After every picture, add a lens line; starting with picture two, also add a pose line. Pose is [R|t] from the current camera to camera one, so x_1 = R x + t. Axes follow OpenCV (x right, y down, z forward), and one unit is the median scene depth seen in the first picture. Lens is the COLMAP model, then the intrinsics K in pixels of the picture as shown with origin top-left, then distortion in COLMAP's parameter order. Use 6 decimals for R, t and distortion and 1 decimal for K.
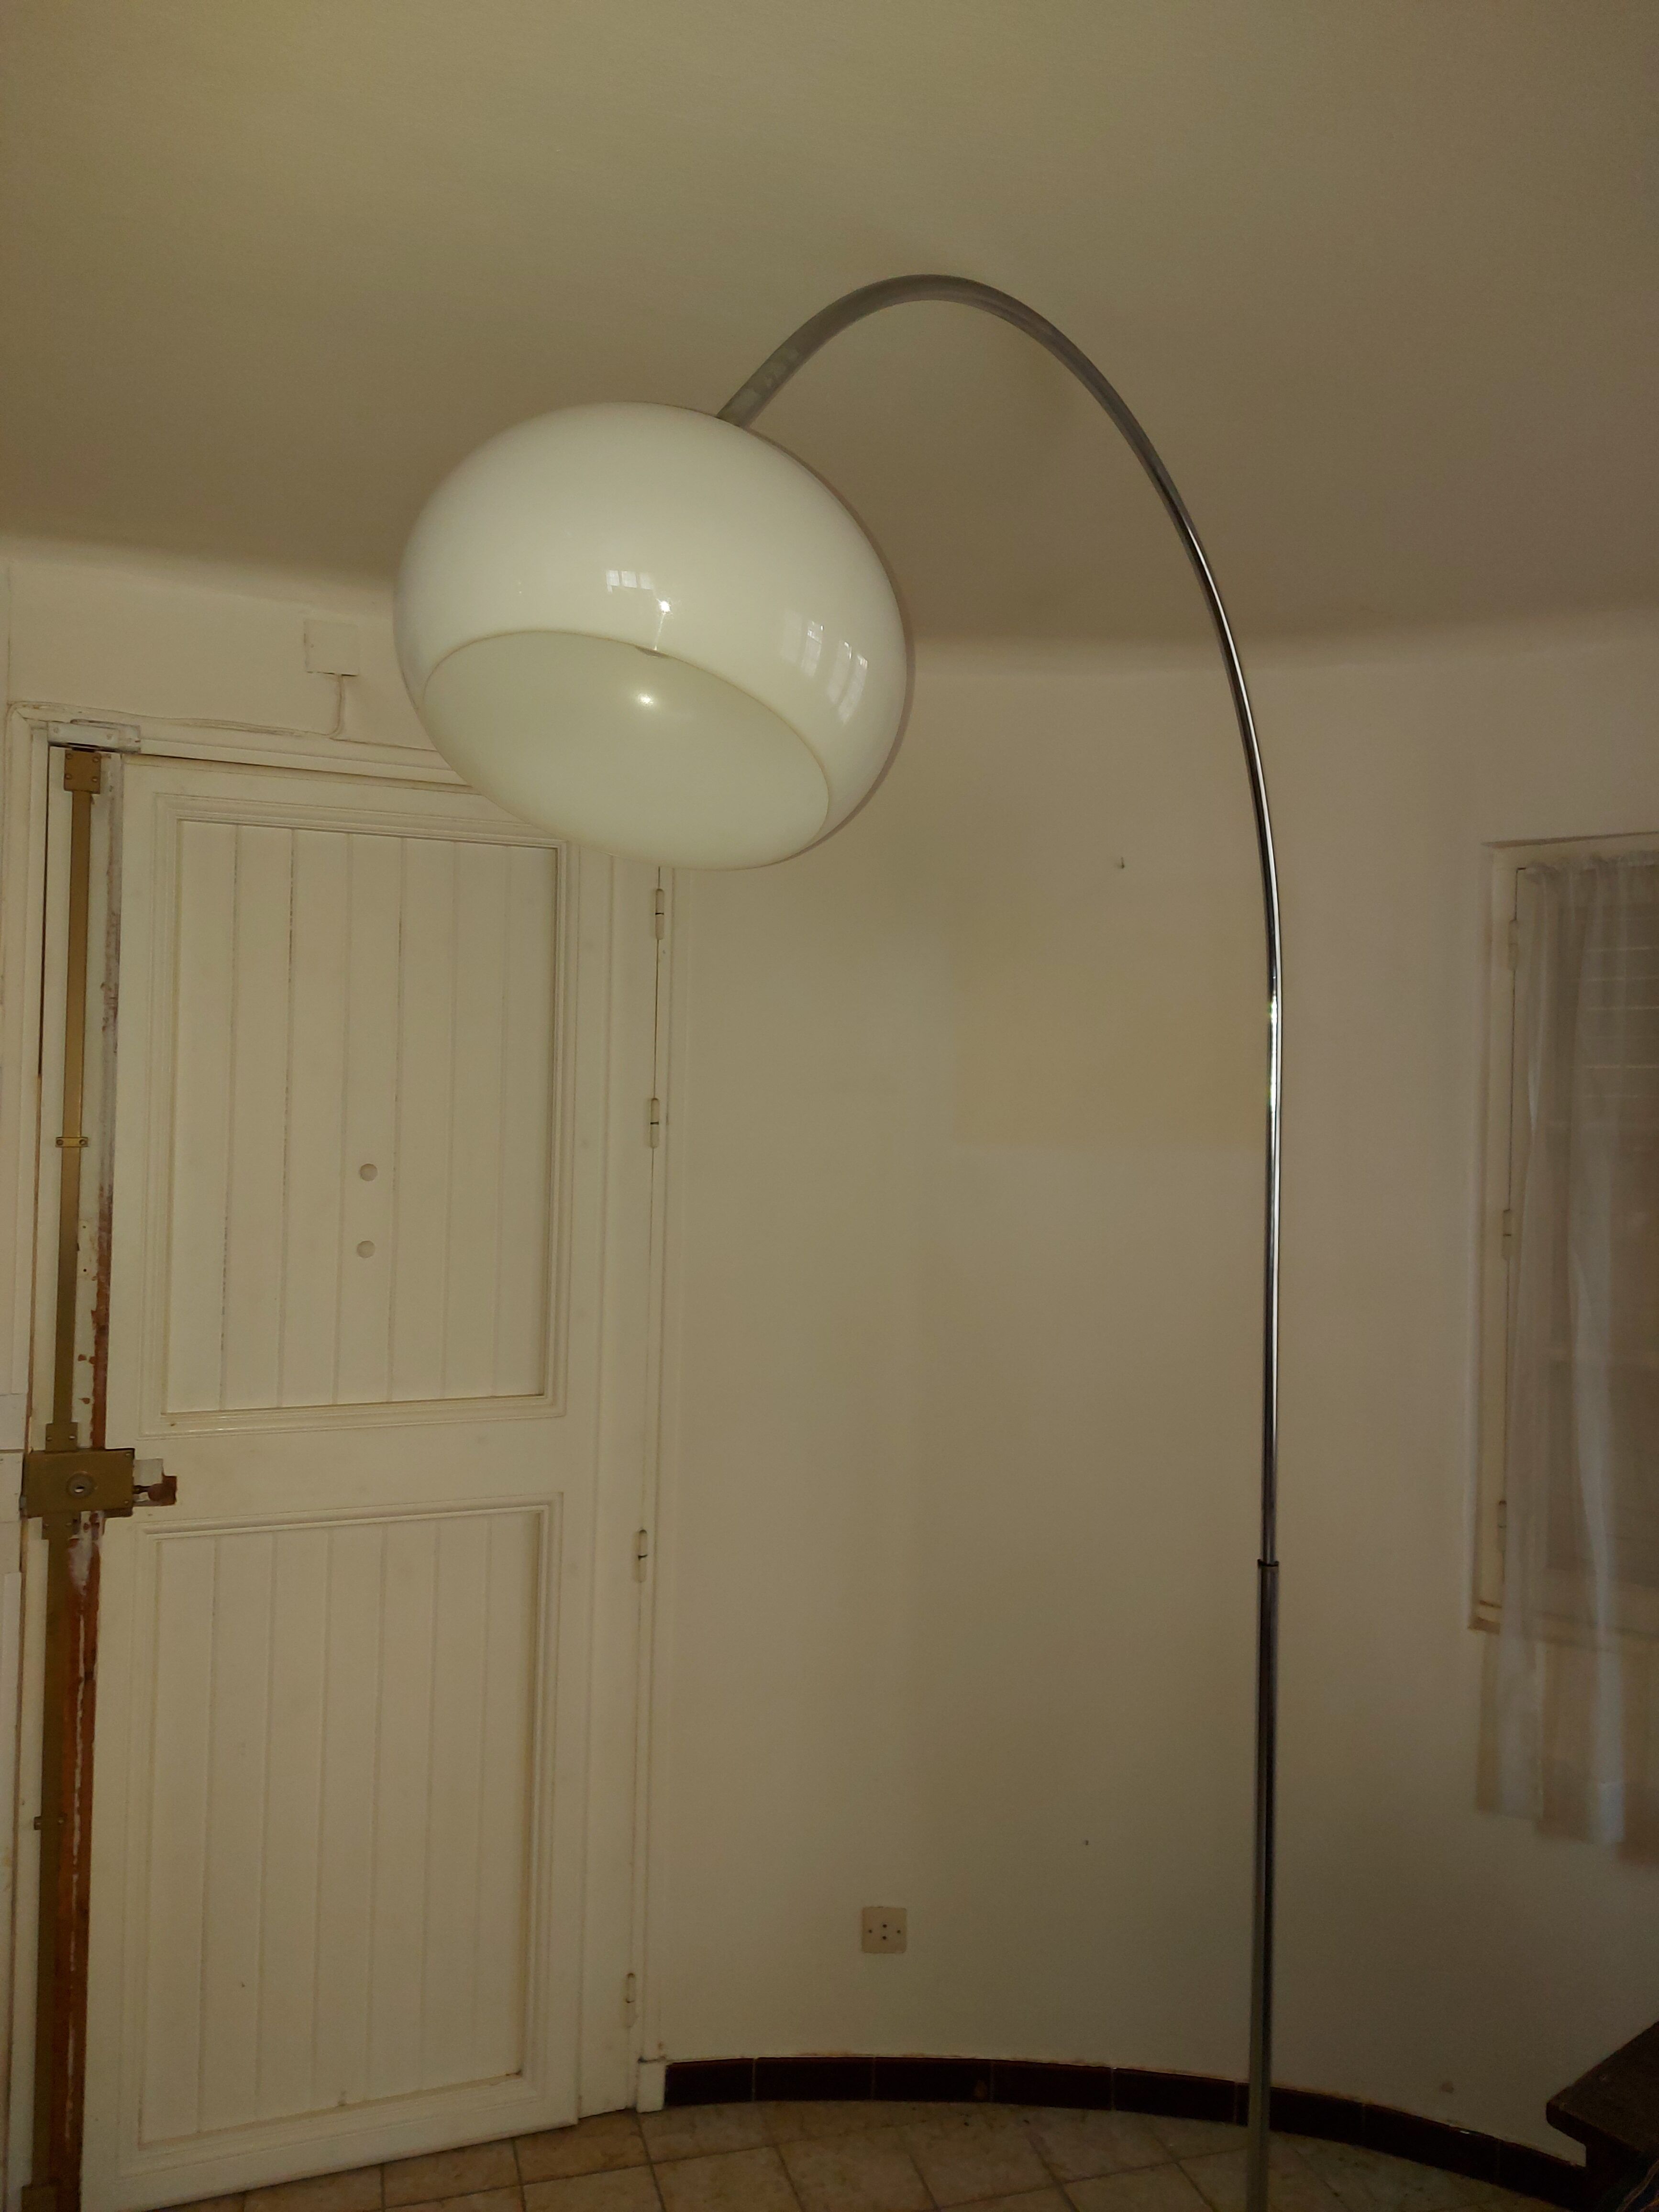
lens RADIAL K [[1659.3, 0, 837.9], [0, 1659.3, 1076.7], [0, 0, 1]] dist [0.047521, -0.051286]
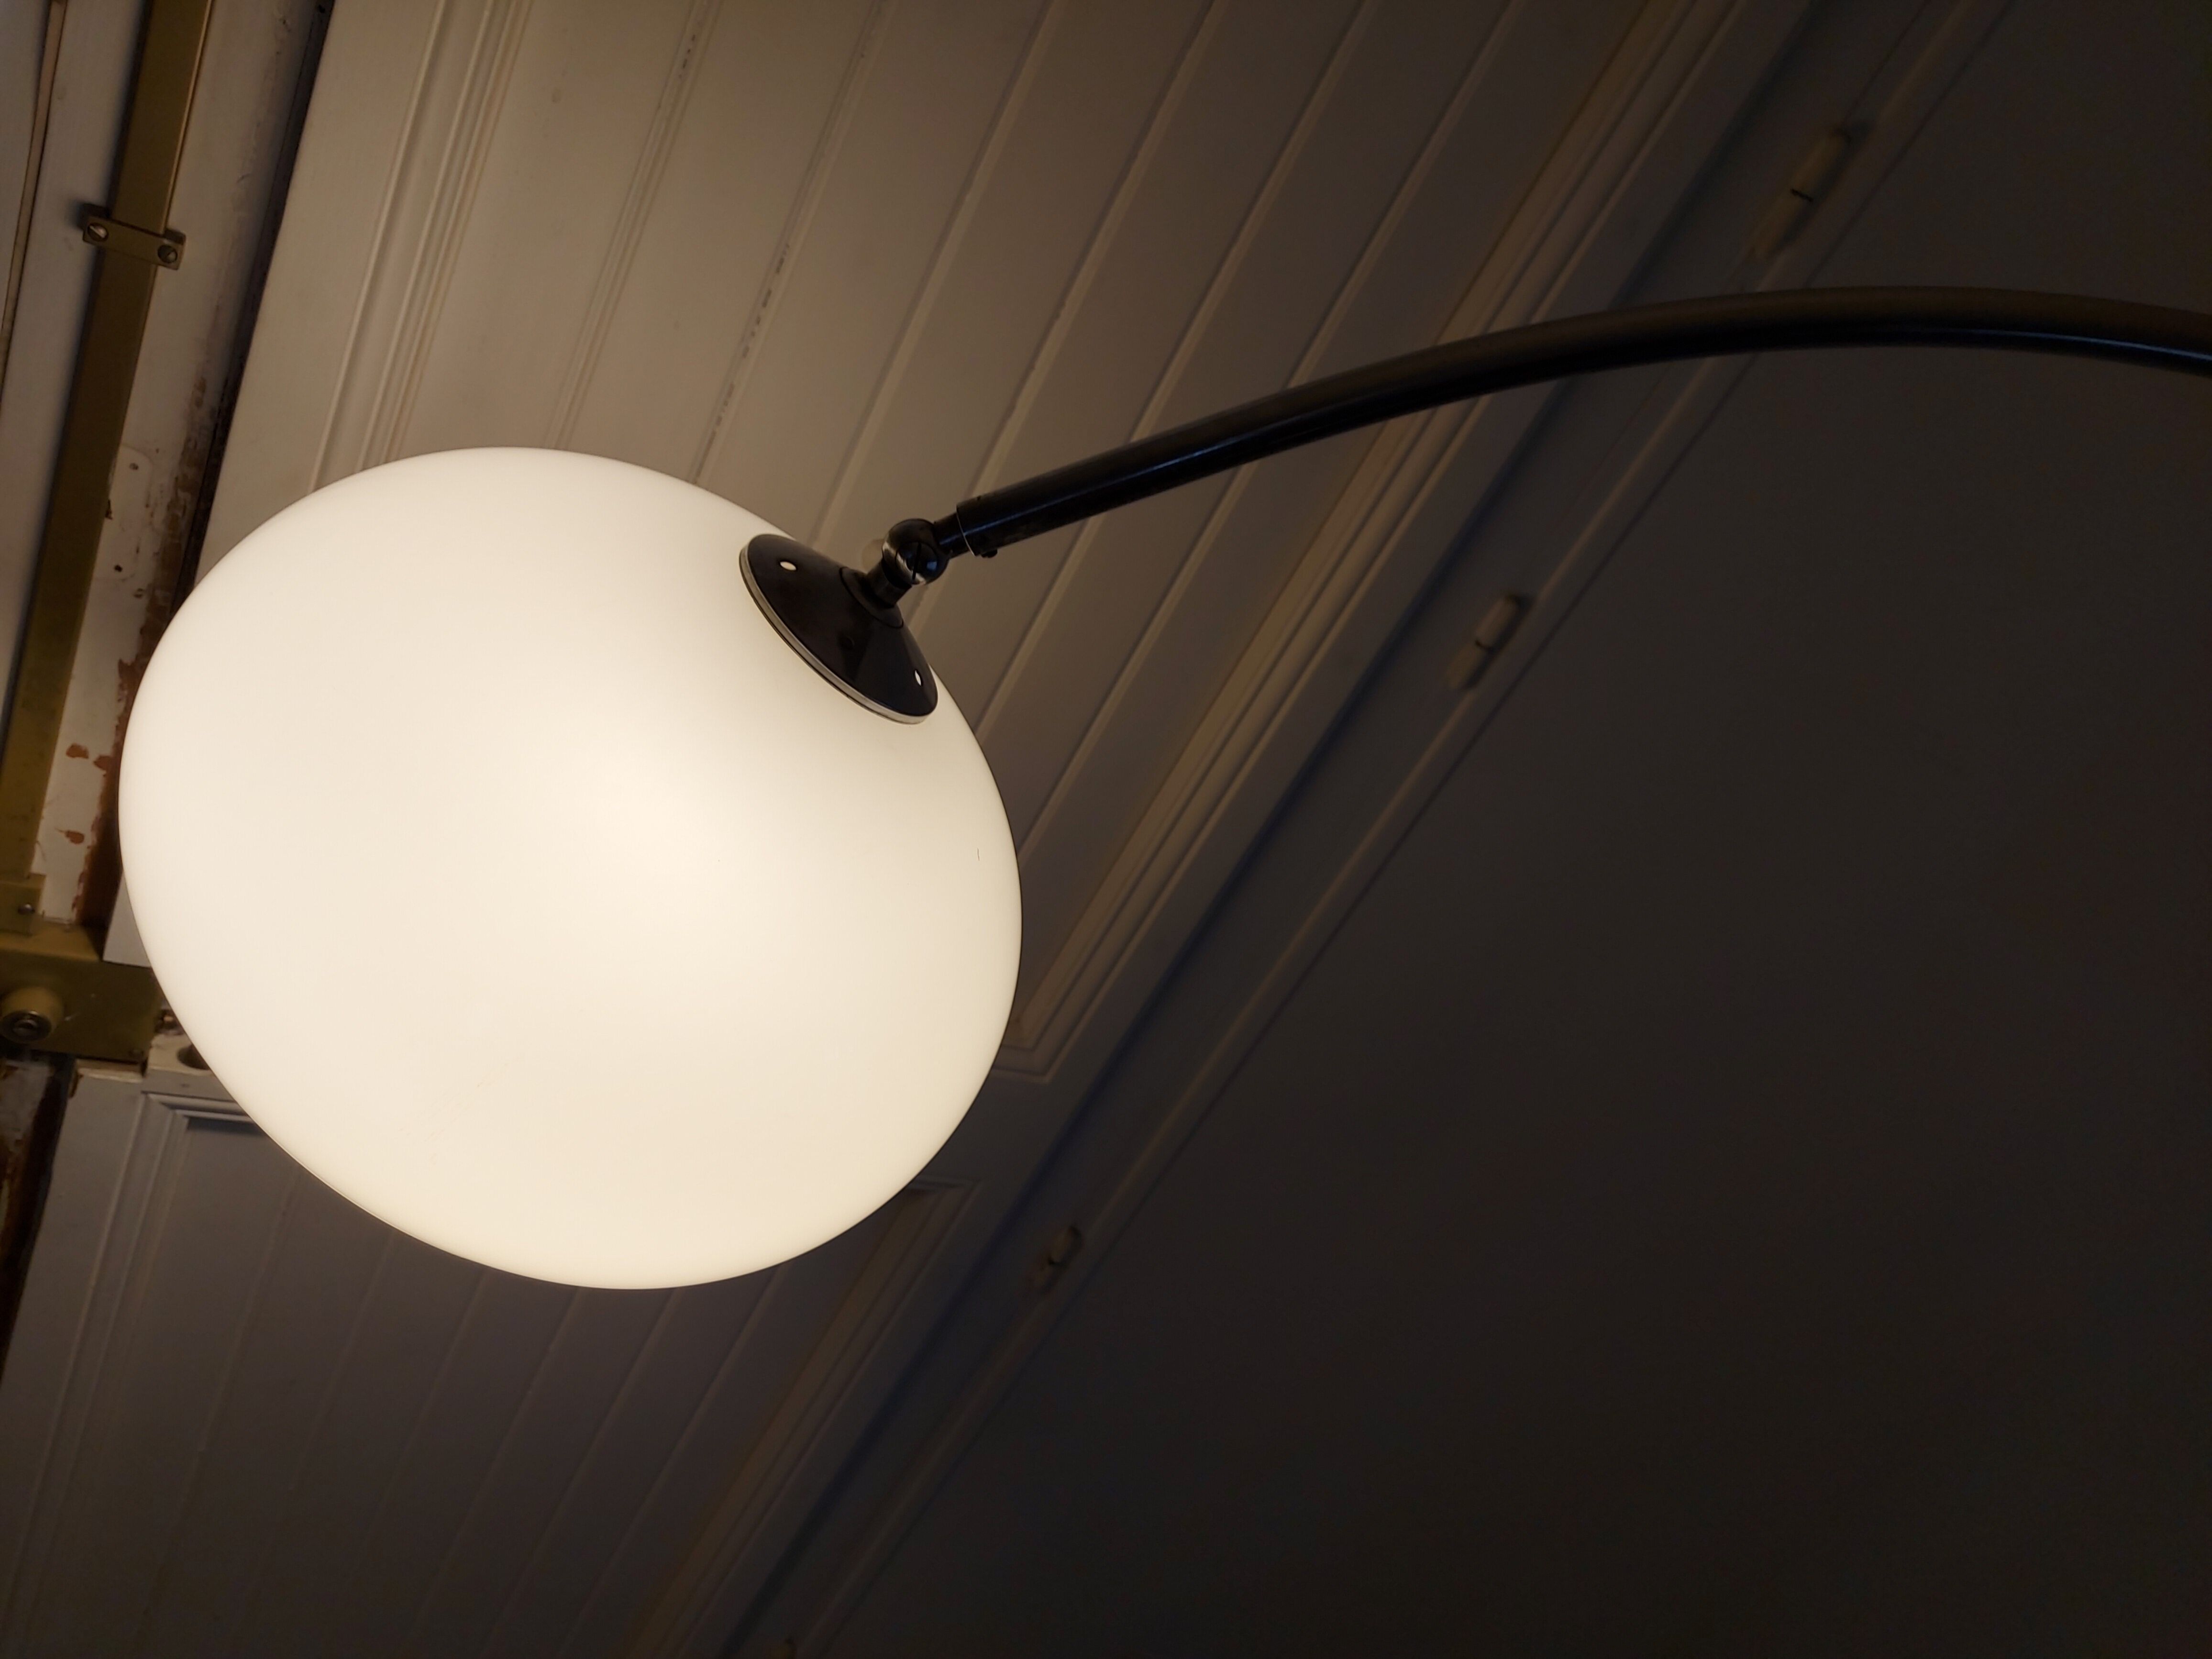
lens RADIAL K [[1659.3, 0, 1087.9], [0, 1659.3, 848.4], [0, 0, 1]] dist [0.047521, -0.051286]
pose [[0.907008, 0.383614, 0.173711, -0.277372], [-0.418947, 0.780217, 0.464484, -0.095152], [0.042650, -0.494066, 0.868377, 0.614962]]
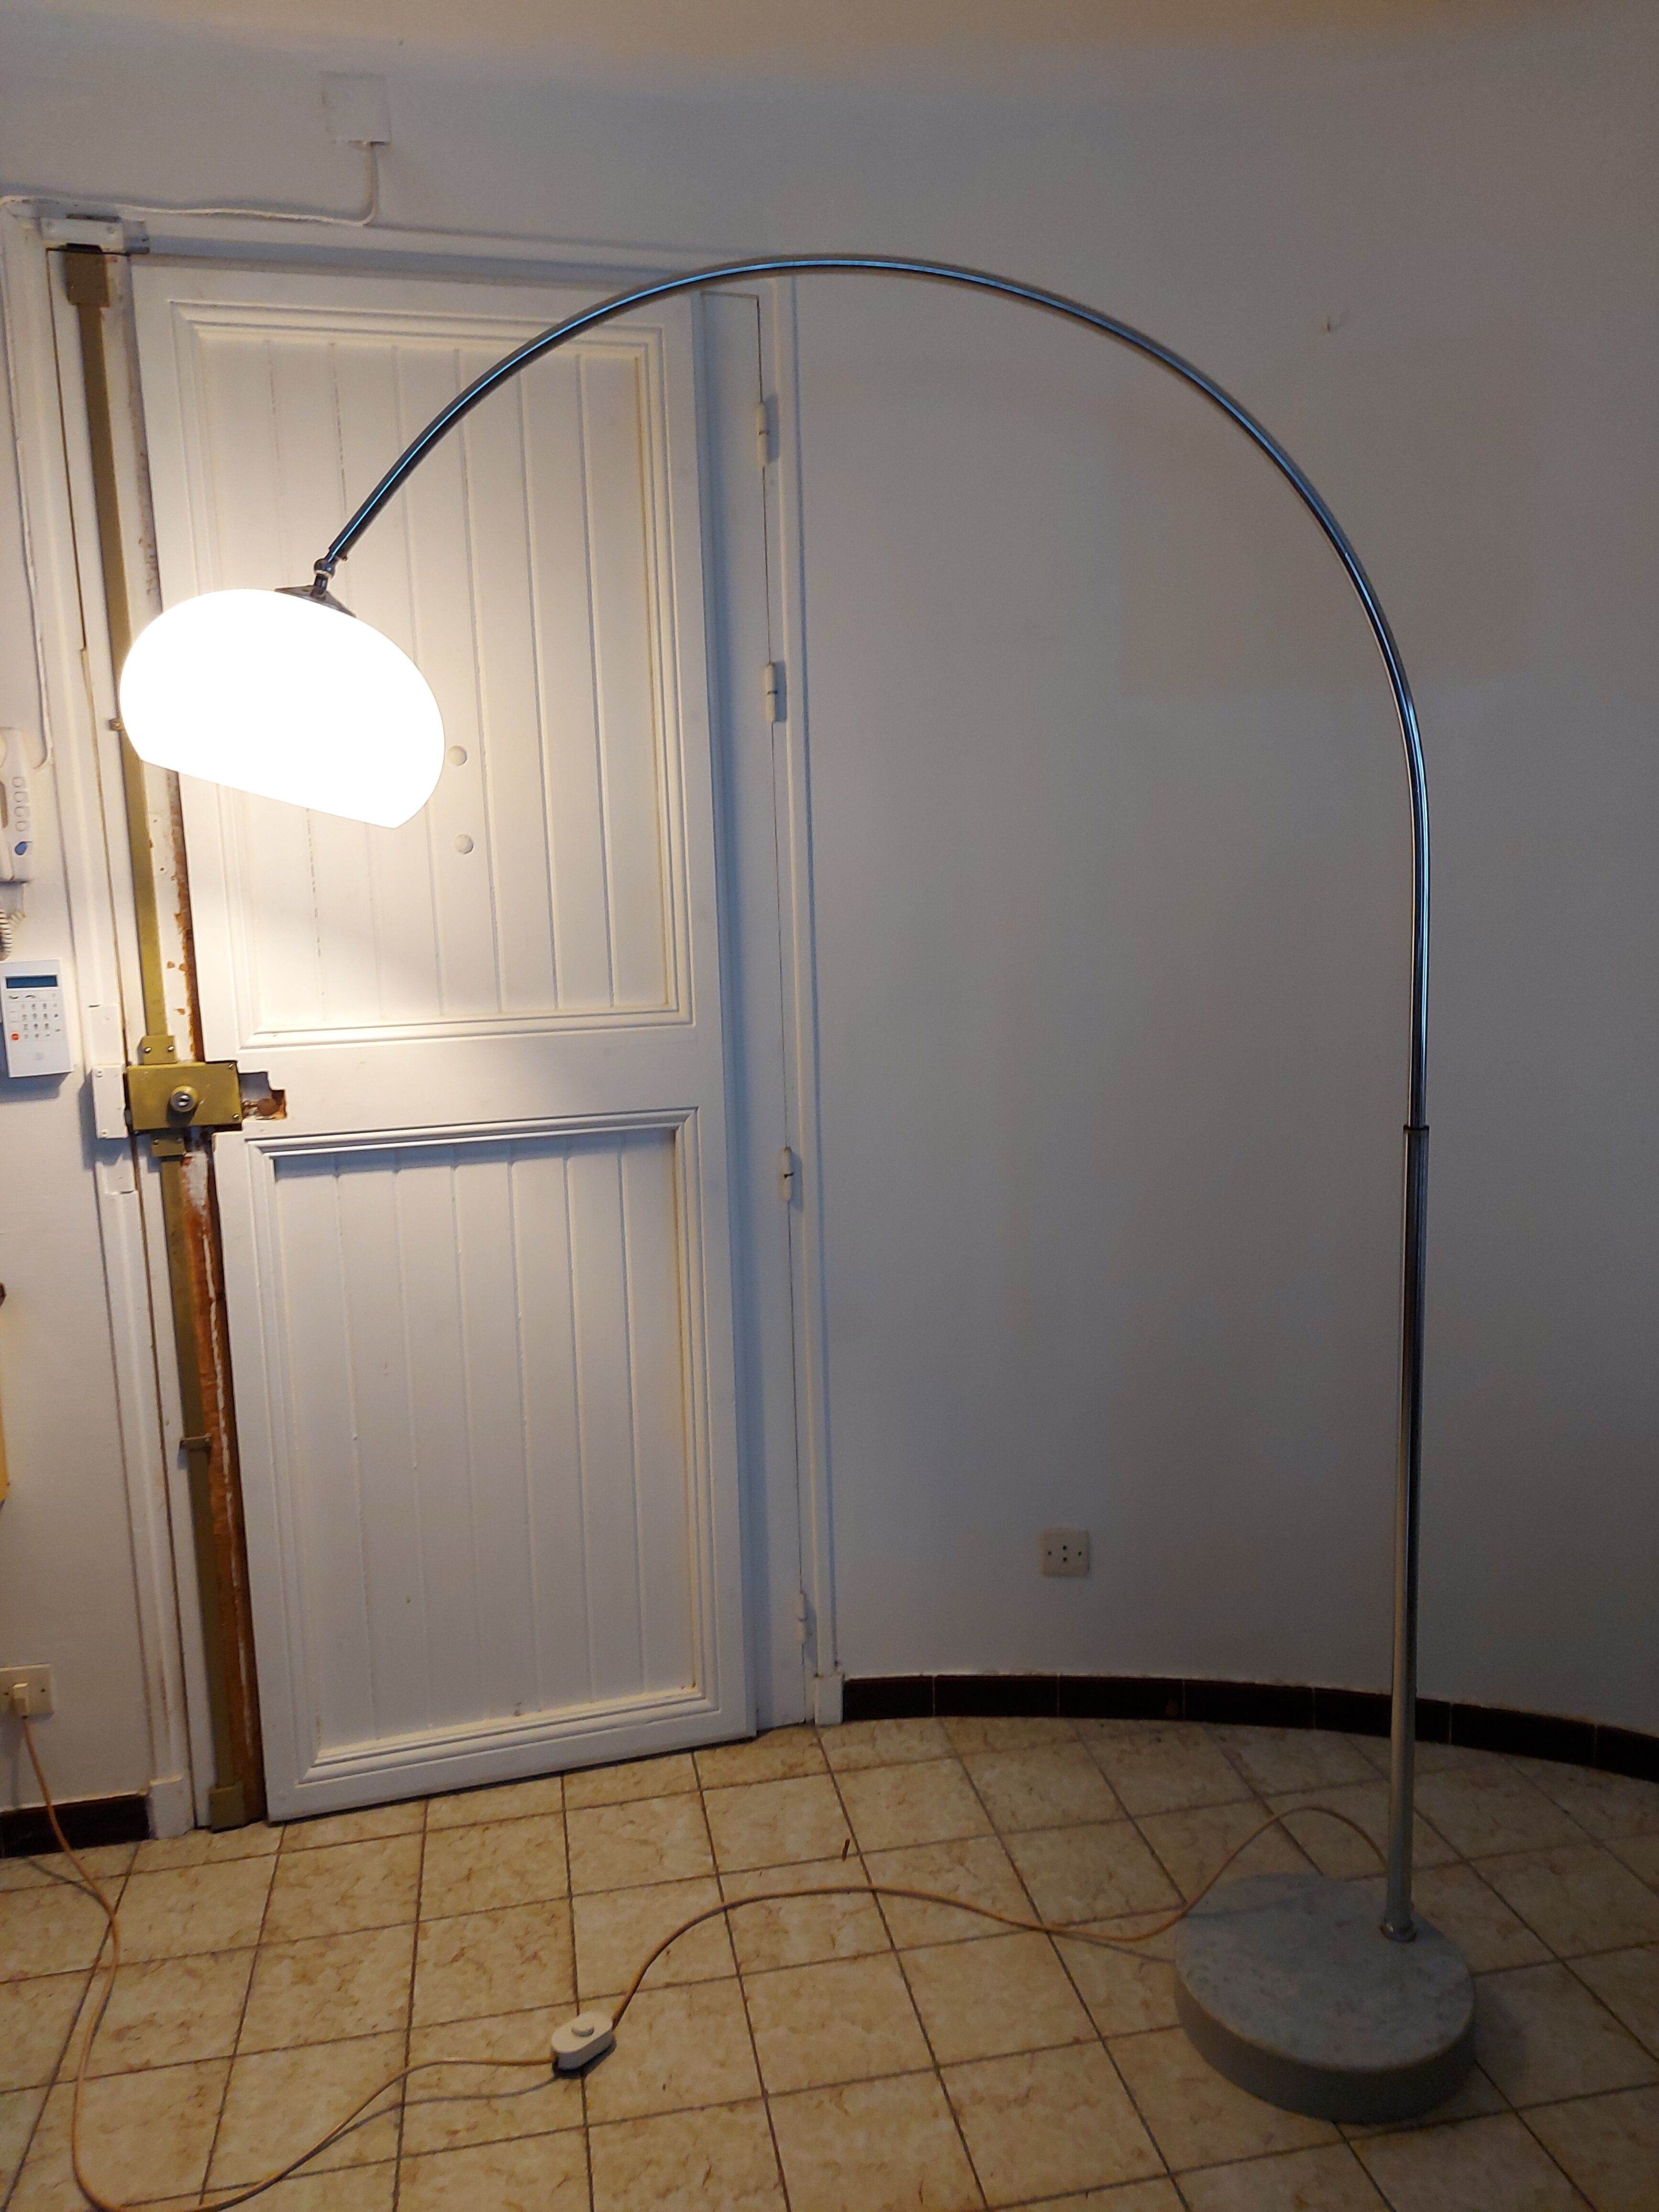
lens RADIAL K [[1670.0, 0, 818.1], [0, 1670.0, 1090.3], [0, 0, 1]] dist [0.065863, -0.075936]
pose [[0.993560, -0.033563, -0.108224, 0.000467], [0.051728, 0.984139, 0.169692, 0.091720], [0.100812, -0.174198, 0.979537, 0.109141]]
